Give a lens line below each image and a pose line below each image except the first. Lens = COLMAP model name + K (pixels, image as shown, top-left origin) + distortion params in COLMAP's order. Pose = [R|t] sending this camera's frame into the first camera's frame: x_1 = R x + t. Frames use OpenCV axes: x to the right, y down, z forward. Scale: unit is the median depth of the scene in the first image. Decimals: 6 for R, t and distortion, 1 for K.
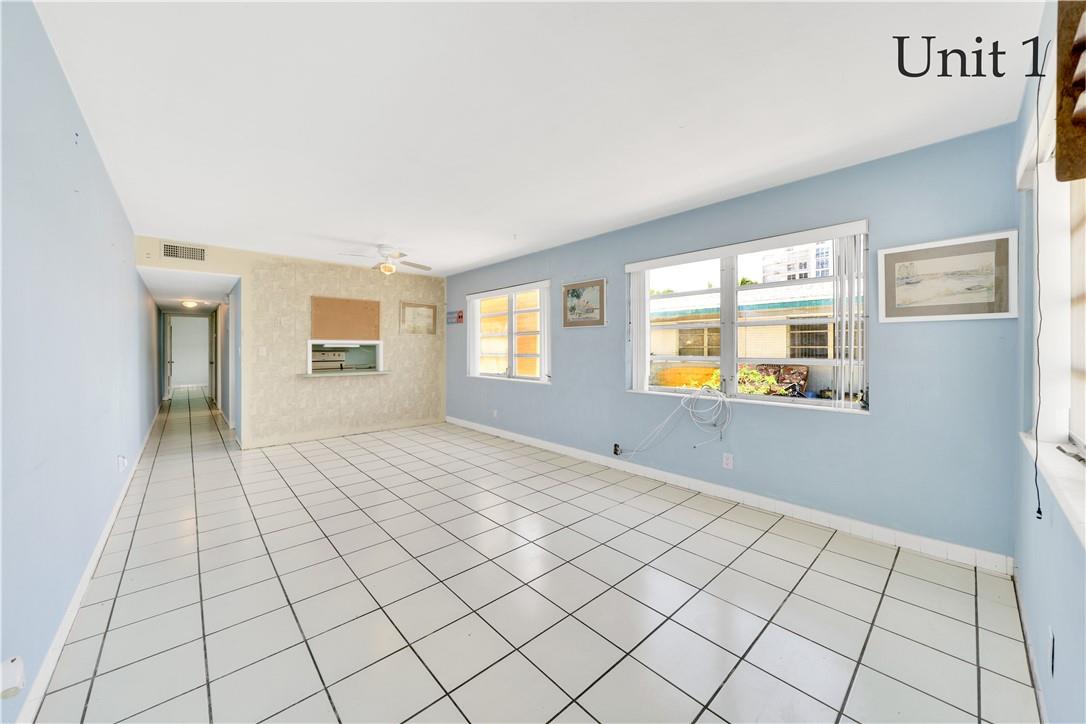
lens RADIAL K [[392.2, 0, 533.4], [0, 392.2, 352.3], [0, 0, 1]] dist [-0.001642, -0.000078]
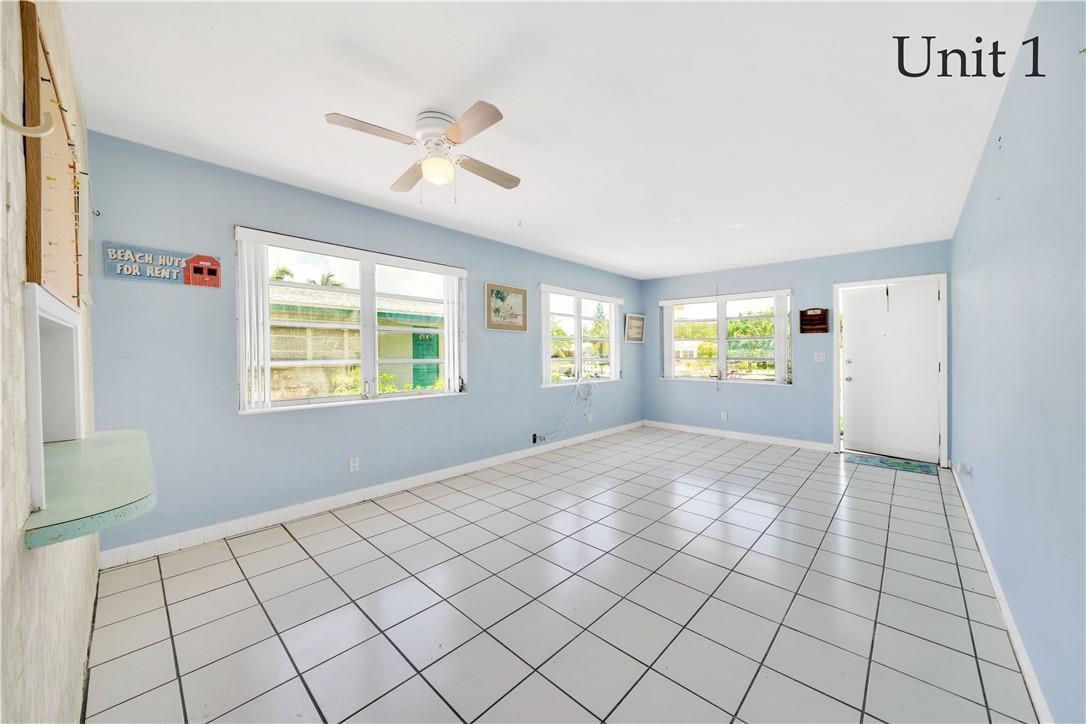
lens RADIAL K [[392.2, 0, 538.3], [0, 392.2, 360.8], [0, 0, 1]] dist [-0.001642, -0.000078]
pose [[-0.075696, -0.016765, 0.996990, -0.900916], [0.007136, 0.999824, 0.017355, -0.004685], [-0.997105, 0.008428, -0.075563, 1.015927]]
